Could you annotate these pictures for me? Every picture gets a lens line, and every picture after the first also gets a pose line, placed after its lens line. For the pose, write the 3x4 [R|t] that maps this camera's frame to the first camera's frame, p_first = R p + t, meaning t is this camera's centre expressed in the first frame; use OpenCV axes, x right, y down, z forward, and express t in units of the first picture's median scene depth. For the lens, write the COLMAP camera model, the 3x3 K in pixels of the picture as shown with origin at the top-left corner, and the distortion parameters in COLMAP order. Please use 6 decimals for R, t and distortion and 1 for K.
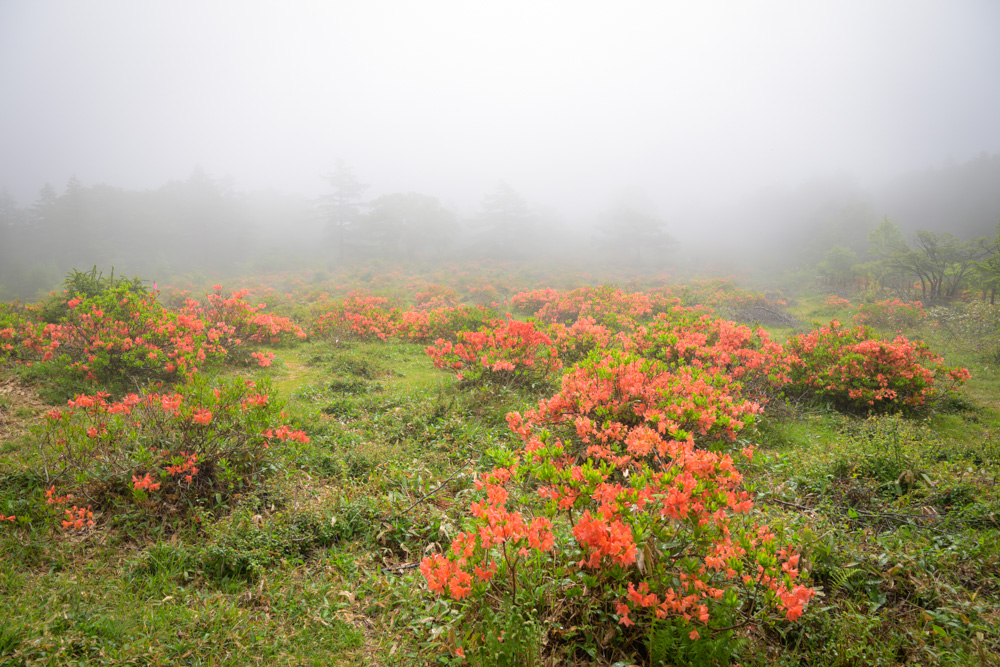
lens RADIAL K [[684.3, 0, 499.6], [0, 684.3, 335.0], [0, 0, 1]] dist [-0.010639, 0.000354]
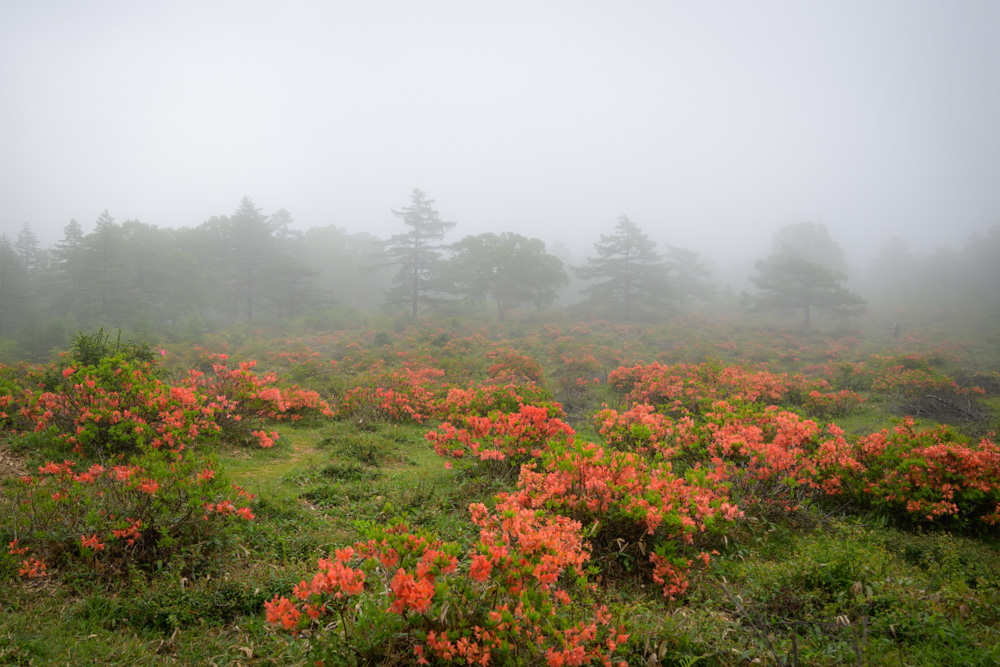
lens RADIAL K [[934.2, 0, 501.3], [0, 934.2, 332.1], [0, 0, 1]] dist [-0.008694, 0.000000]
pose [[0.988217, 0.021109, -0.151598, 0.174212], [-0.034960, 0.995392, -0.089293, -0.006539], [0.149014, 0.093540, 0.984401, -0.207484]]
